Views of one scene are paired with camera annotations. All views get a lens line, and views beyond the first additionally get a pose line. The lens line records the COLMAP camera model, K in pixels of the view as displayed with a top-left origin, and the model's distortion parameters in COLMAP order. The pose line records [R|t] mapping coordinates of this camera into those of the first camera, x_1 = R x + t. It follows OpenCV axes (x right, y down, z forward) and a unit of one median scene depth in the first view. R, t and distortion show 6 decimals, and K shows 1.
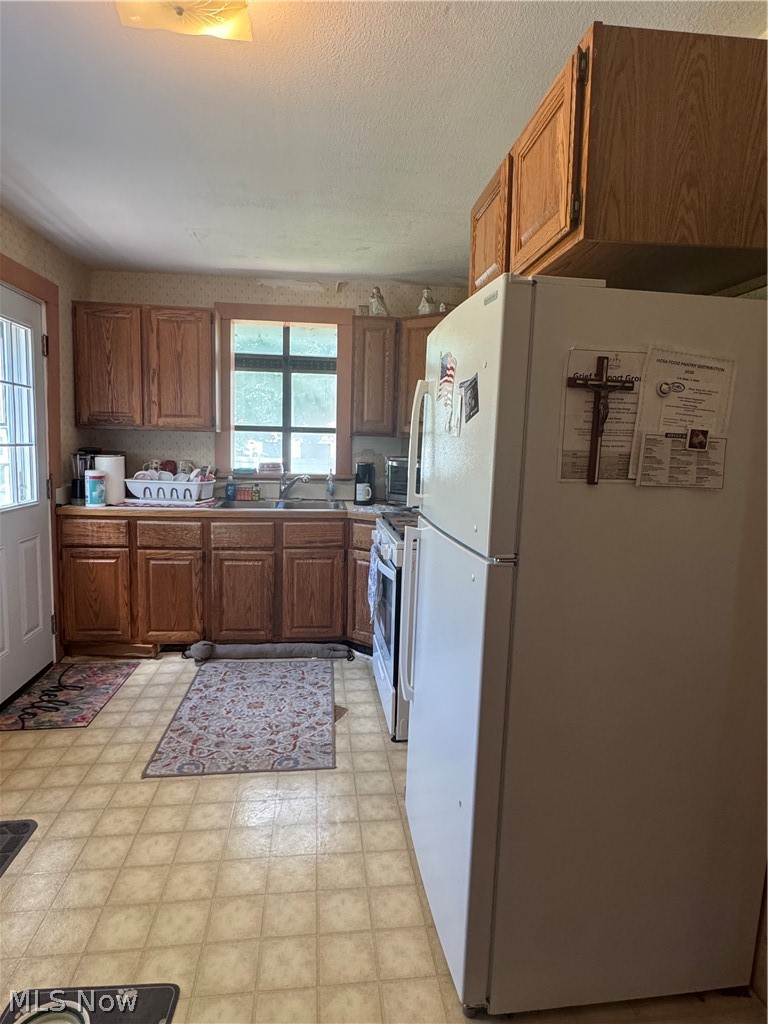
lens RADIAL K [[572.0, 0, 384.6], [0, 572.0, 511.9], [0, 0, 1]] dist [-0.002276, -0.000900]
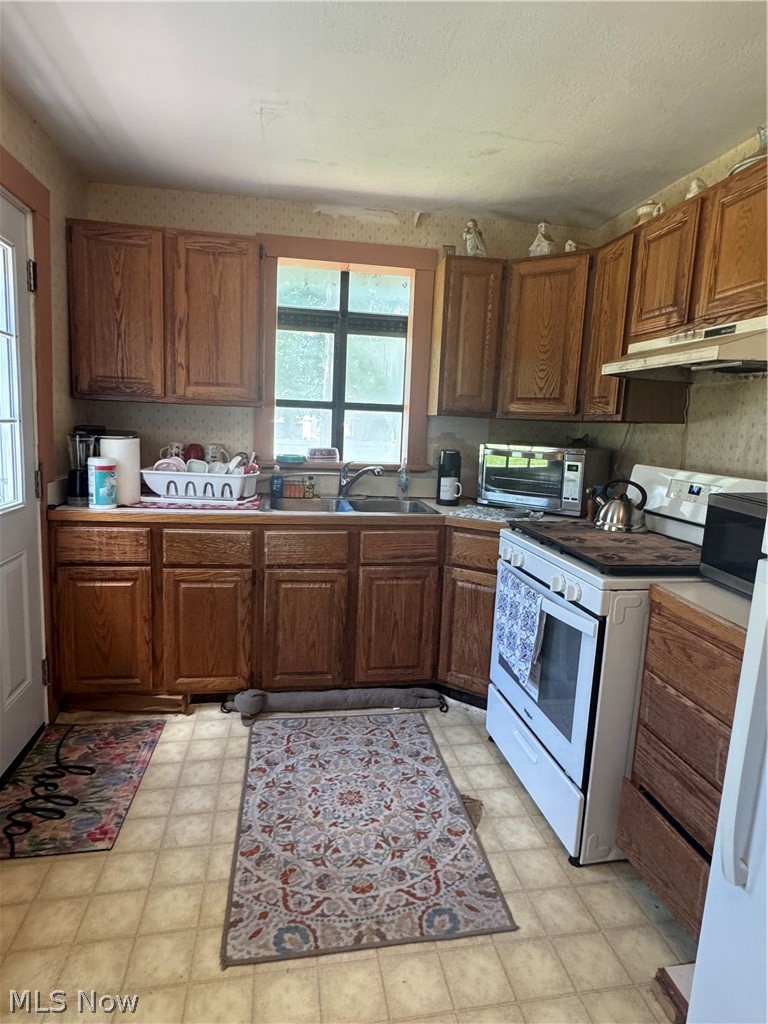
lens RADIAL K [[572.0, 0, 381.7], [0, 572.0, 510.4], [0, 0, 1]] dist [-0.002276, -0.000900]
pose [[0.998495, 0.007098, 0.054378, -0.192280], [-0.008778, 0.999490, 0.030715, -0.031384], [-0.054132, -0.031146, 0.998048, 0.259882]]
